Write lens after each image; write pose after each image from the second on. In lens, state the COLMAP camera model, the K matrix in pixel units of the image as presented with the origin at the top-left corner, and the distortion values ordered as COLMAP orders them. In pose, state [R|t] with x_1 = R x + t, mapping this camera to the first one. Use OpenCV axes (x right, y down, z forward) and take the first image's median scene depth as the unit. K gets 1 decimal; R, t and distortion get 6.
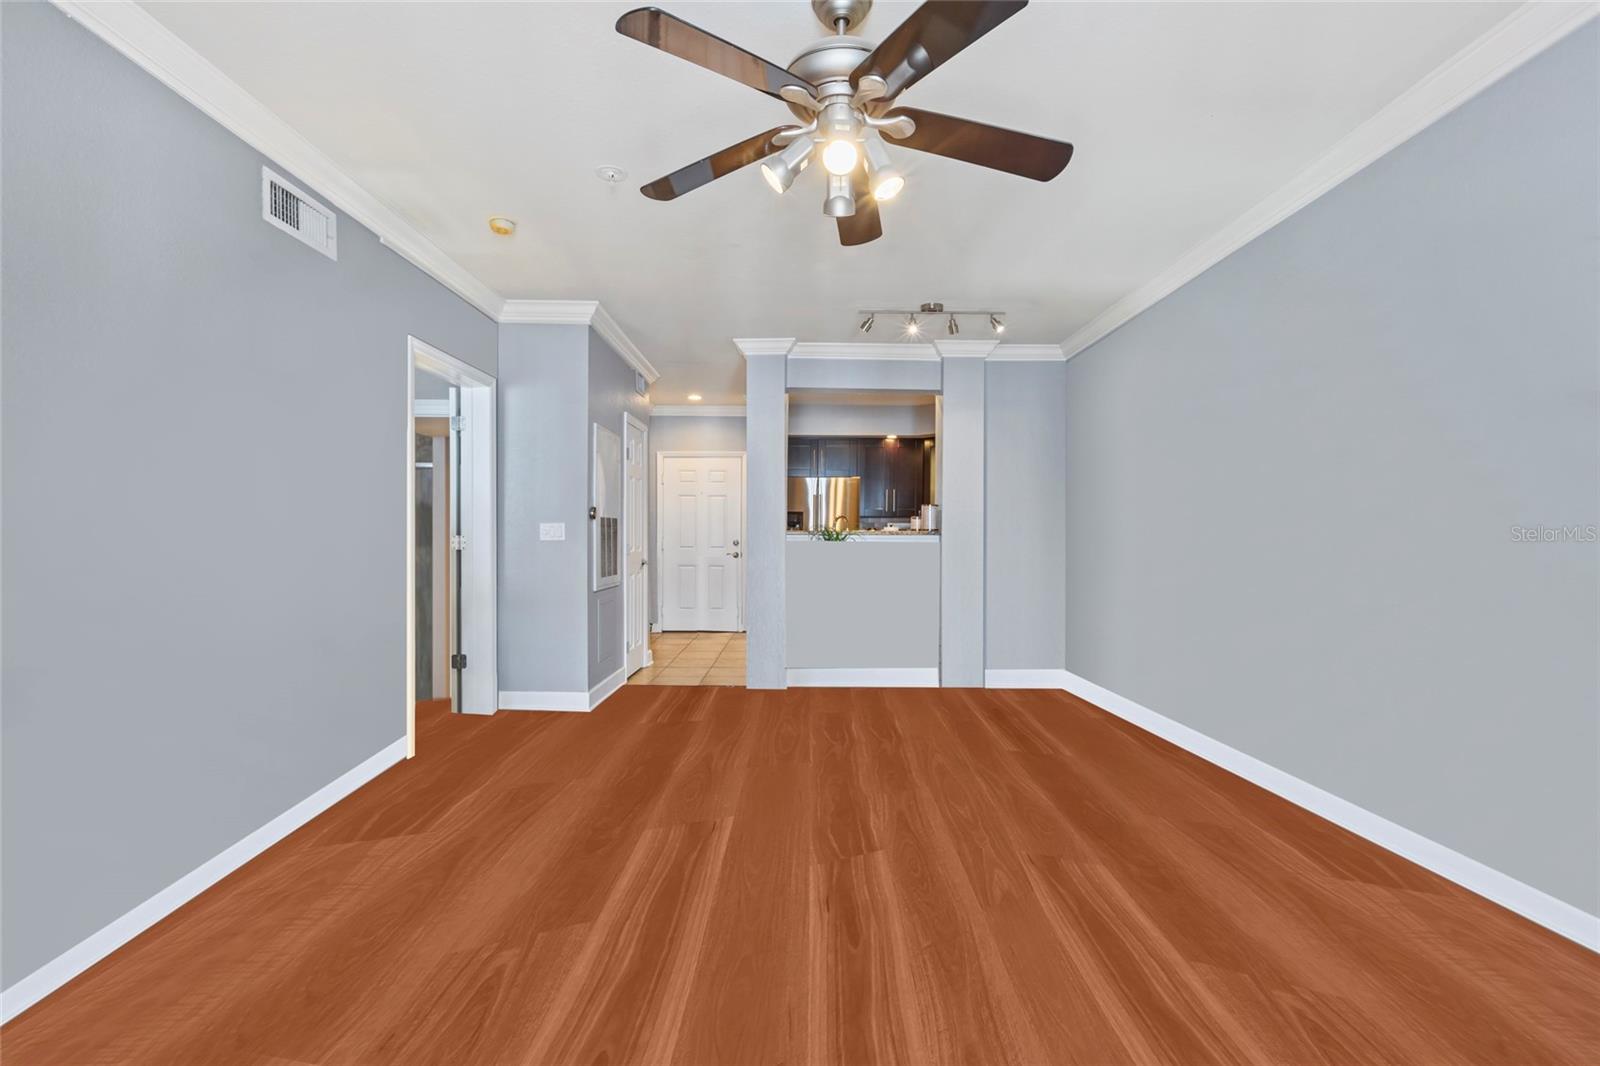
lens RADIAL K [[718.6, 0, 800.3], [0, 718.6, 544.2], [0, 0, 1]] dist [0.005663, 0.000025]
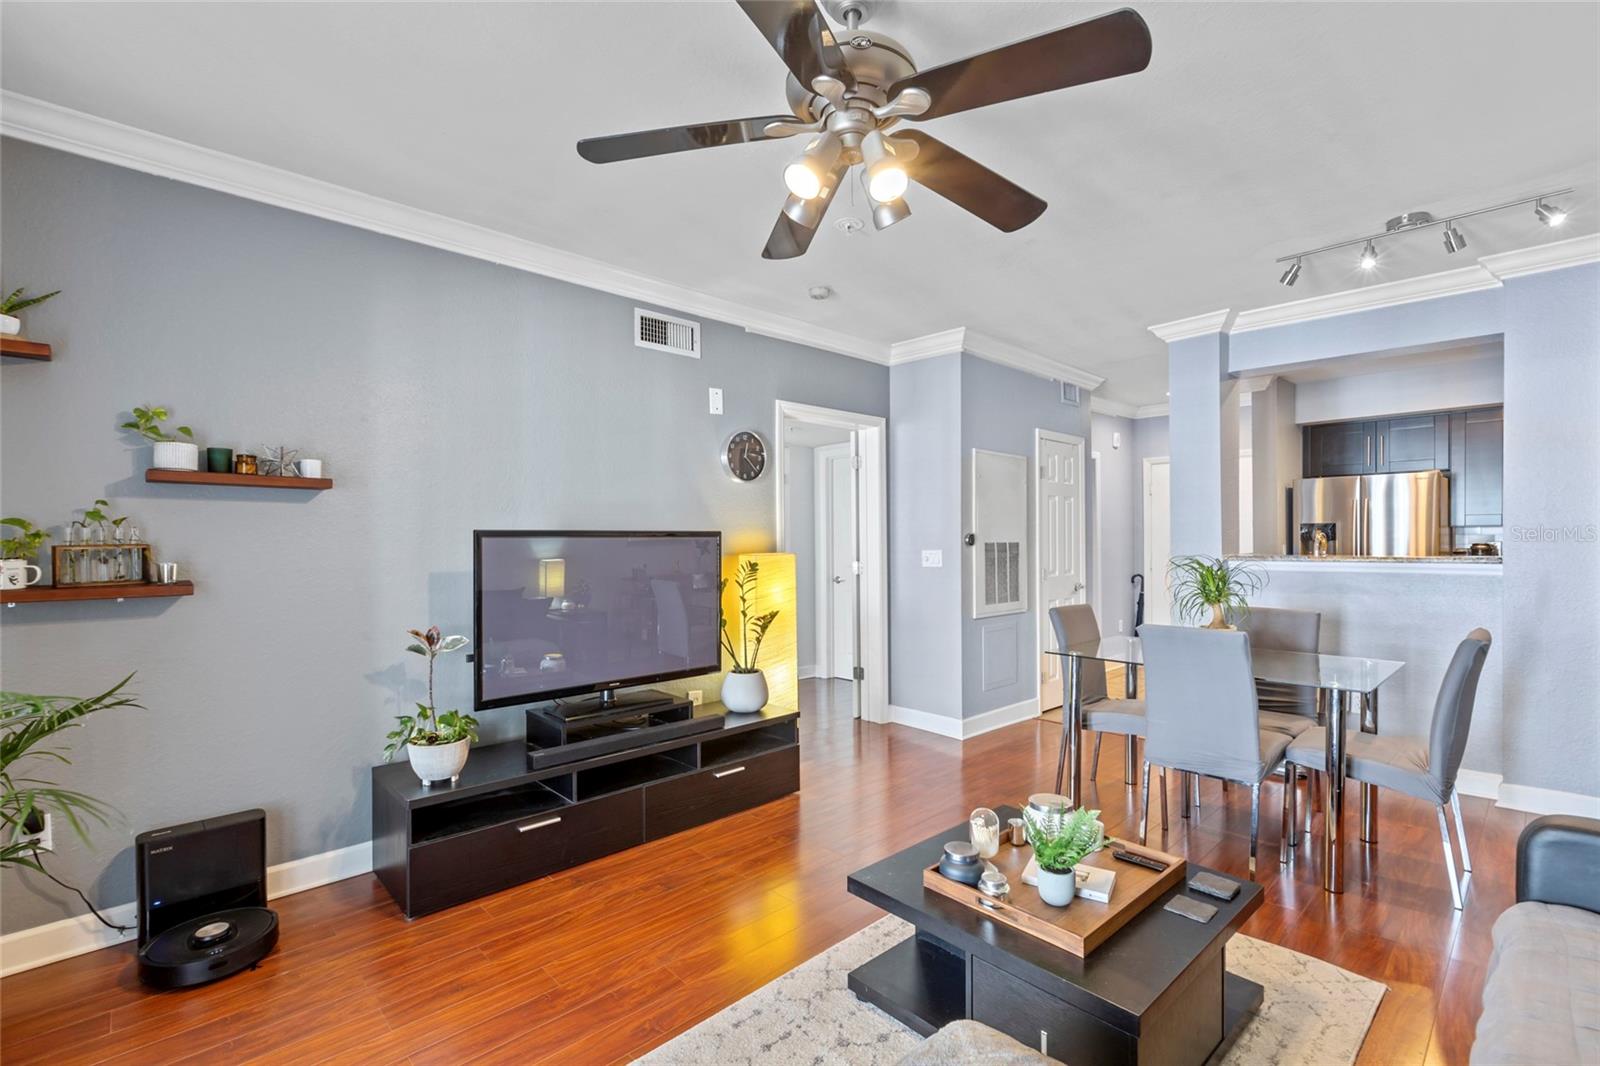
lens RADIAL K [[718.6, 0, 788.5], [0, 718.6, 542.3], [0, 0, 1]] dist [0.005663, 0.000025]
pose [[0.687669, -0.005776, -0.726002, 0.267849], [-0.002703, 0.999941, -0.010516, -0.029703], [0.726020, 0.009195, 0.687612, 0.144797]]
